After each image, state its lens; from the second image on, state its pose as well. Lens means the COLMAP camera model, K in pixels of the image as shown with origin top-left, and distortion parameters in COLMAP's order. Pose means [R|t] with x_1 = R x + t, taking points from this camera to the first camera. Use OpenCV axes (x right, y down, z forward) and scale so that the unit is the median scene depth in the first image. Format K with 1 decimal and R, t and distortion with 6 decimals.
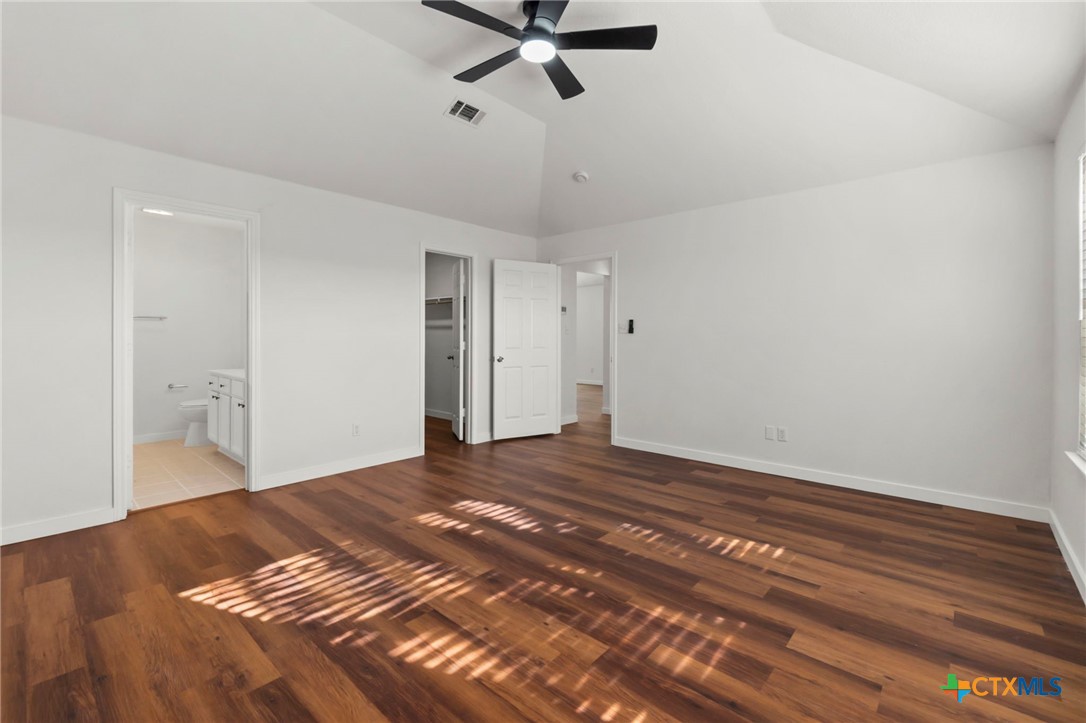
lens RADIAL K [[457.7, 0, 536.6], [0, 457.7, 340.0], [0, 0, 1]] dist [-0.000704, 0.000236]
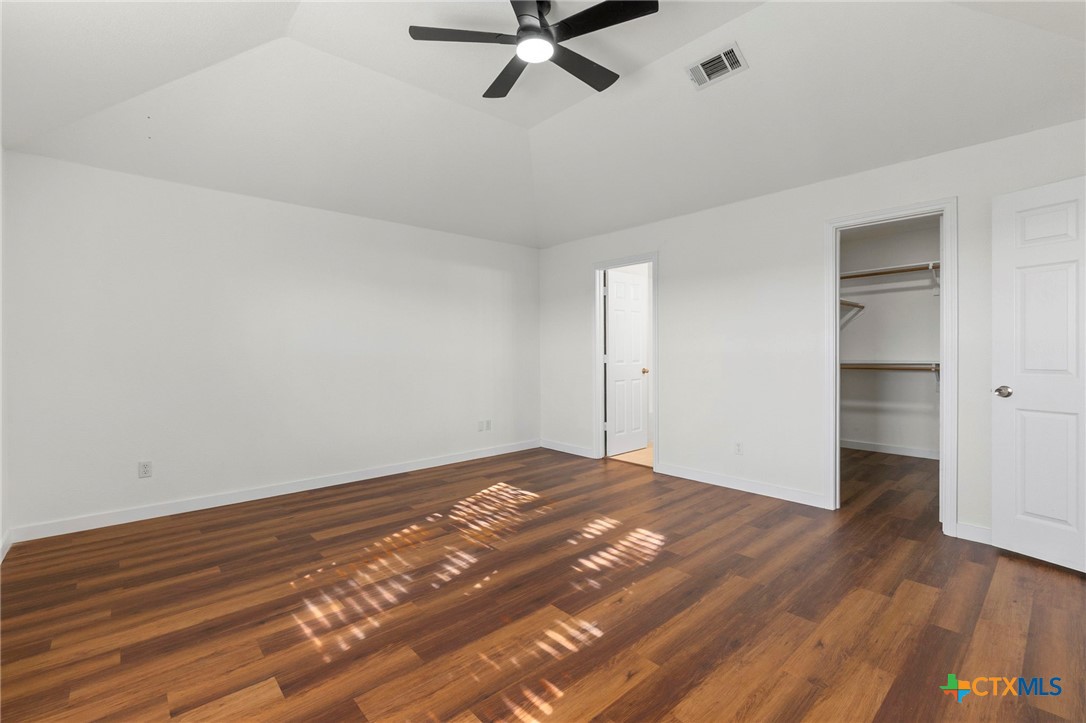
lens RADIAL K [[466.0, 0, 538.6], [0, 466.0, 353.6], [0, 0, 1]] dist [-0.006406, -0.000239]
pose [[-0.082757, 0.001006, -0.996569, 1.055358], [-0.001992, 0.999997, 0.001175, 0.002367], [0.996568, 0.002082, -0.082754, 1.178983]]
